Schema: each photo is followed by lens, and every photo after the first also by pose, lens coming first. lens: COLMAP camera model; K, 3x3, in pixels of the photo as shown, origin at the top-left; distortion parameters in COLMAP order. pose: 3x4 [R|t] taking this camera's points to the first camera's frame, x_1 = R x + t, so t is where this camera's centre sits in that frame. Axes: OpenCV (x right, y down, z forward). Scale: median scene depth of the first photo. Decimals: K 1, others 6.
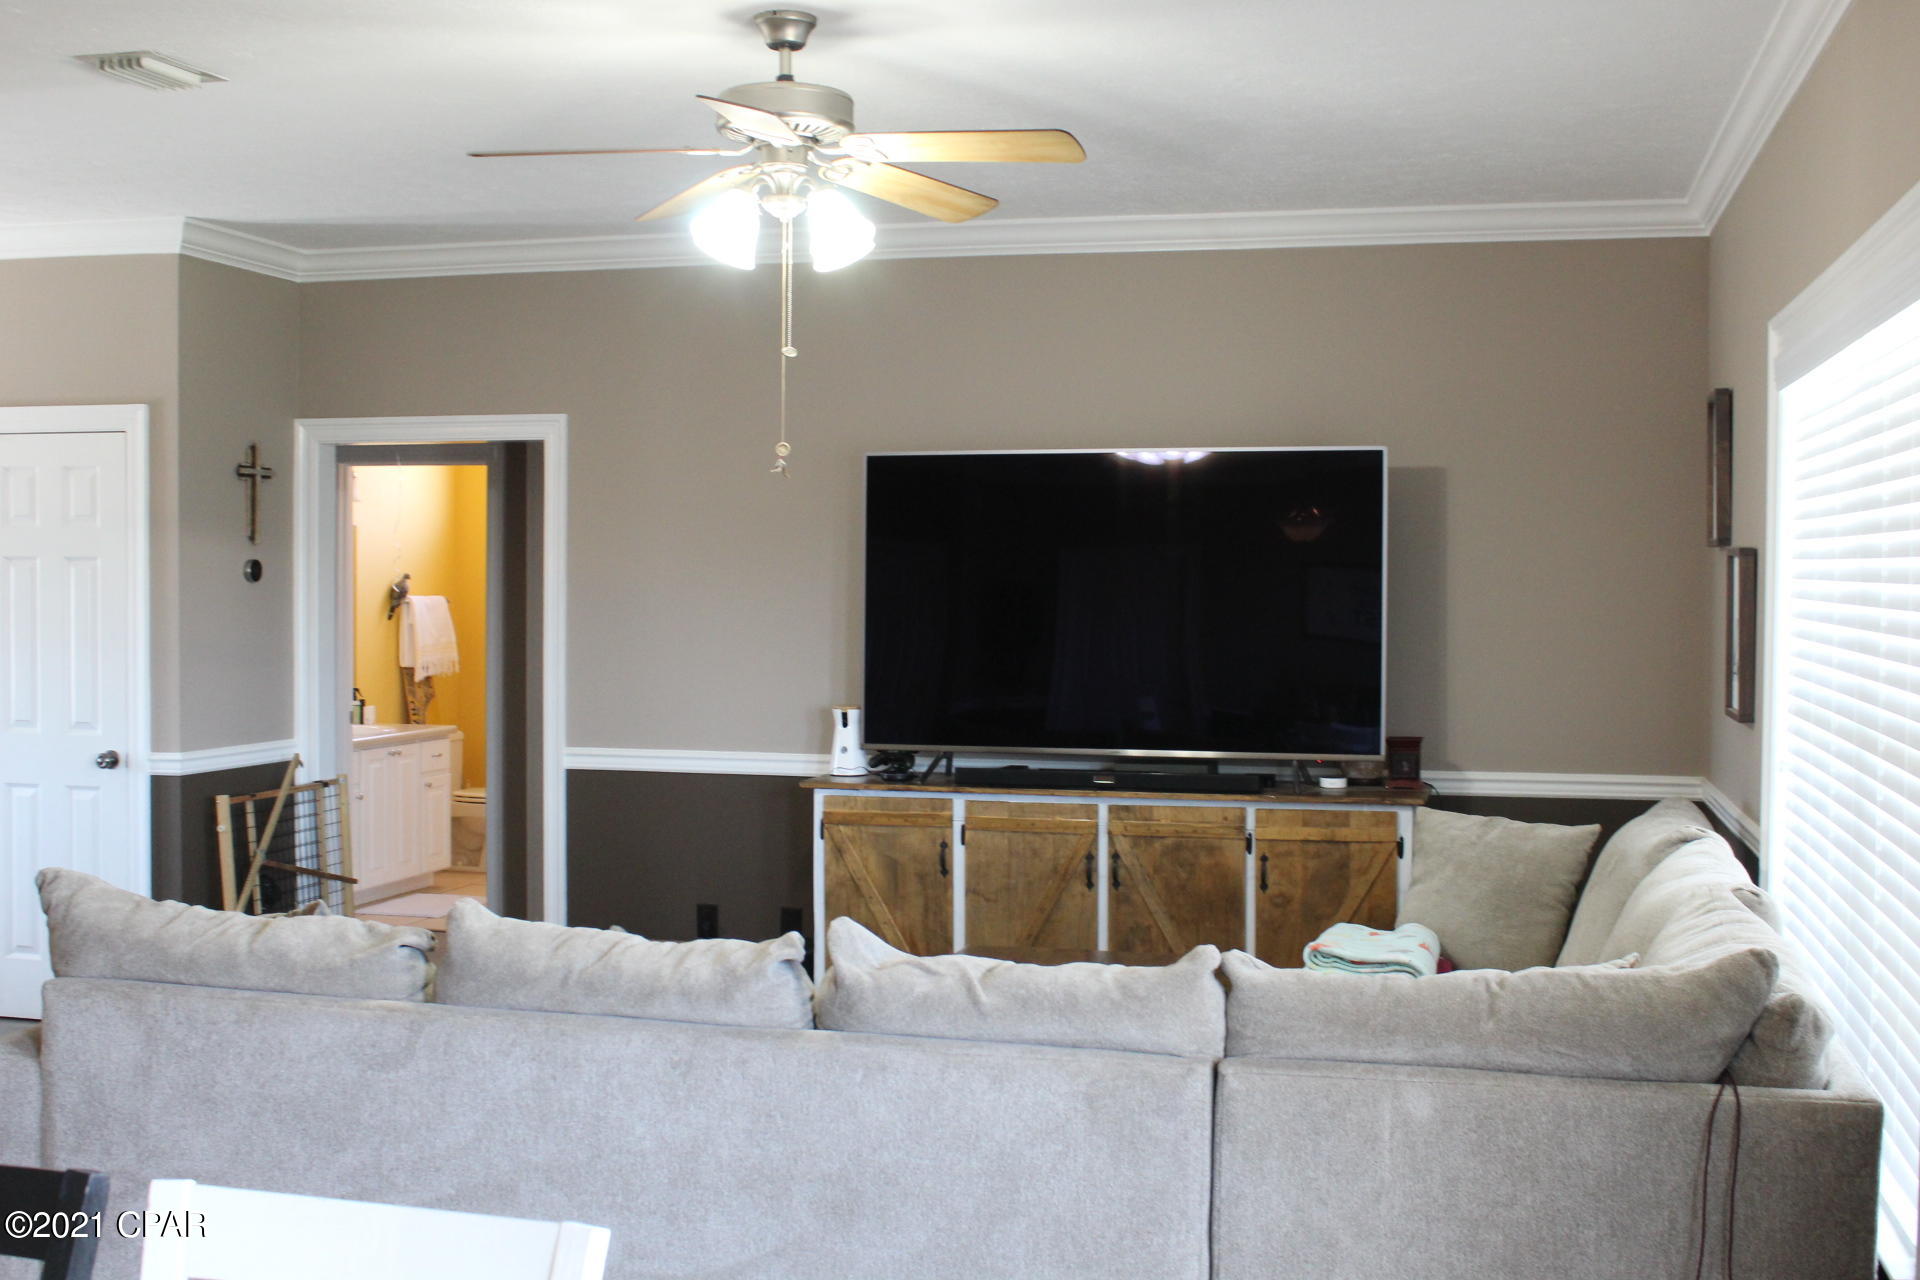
lens RADIAL K [[2126.2, 0, 962.0], [0, 2126.2, 637.4], [0, 0, 1]] dist [0.014264, 0.000000]
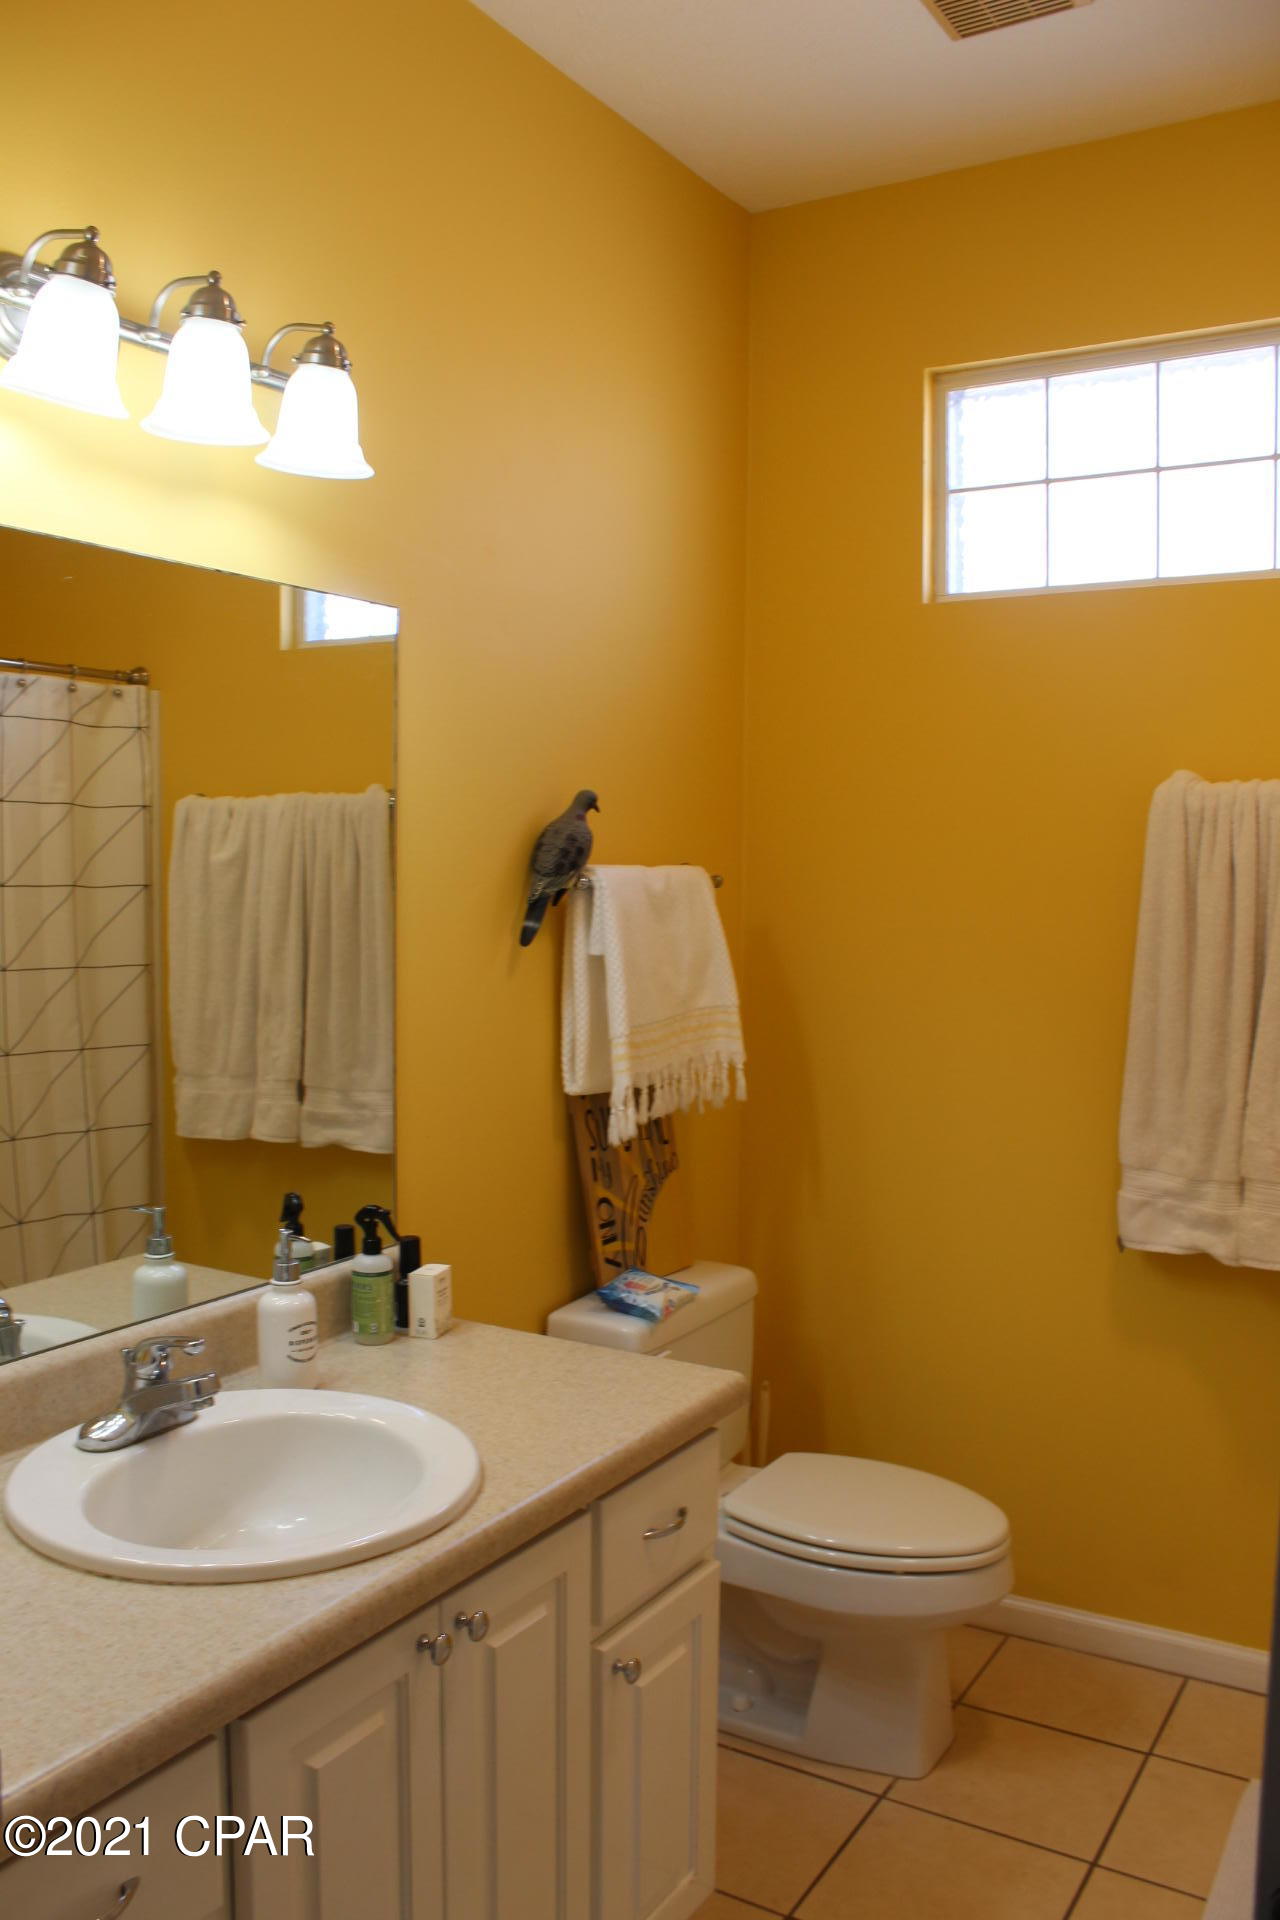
lens RADIAL K [[1590.5, 0, 639.9], [0, 1590.5, 958.3], [0, 0, 1]] dist [-0.147774, 0.077010]
pose [[0.959004, 0.018821, -0.282766, -0.187722], [-0.008751, 0.999283, 0.036834, -0.014445], [0.283257, -0.032850, 0.958481, 0.779158]]
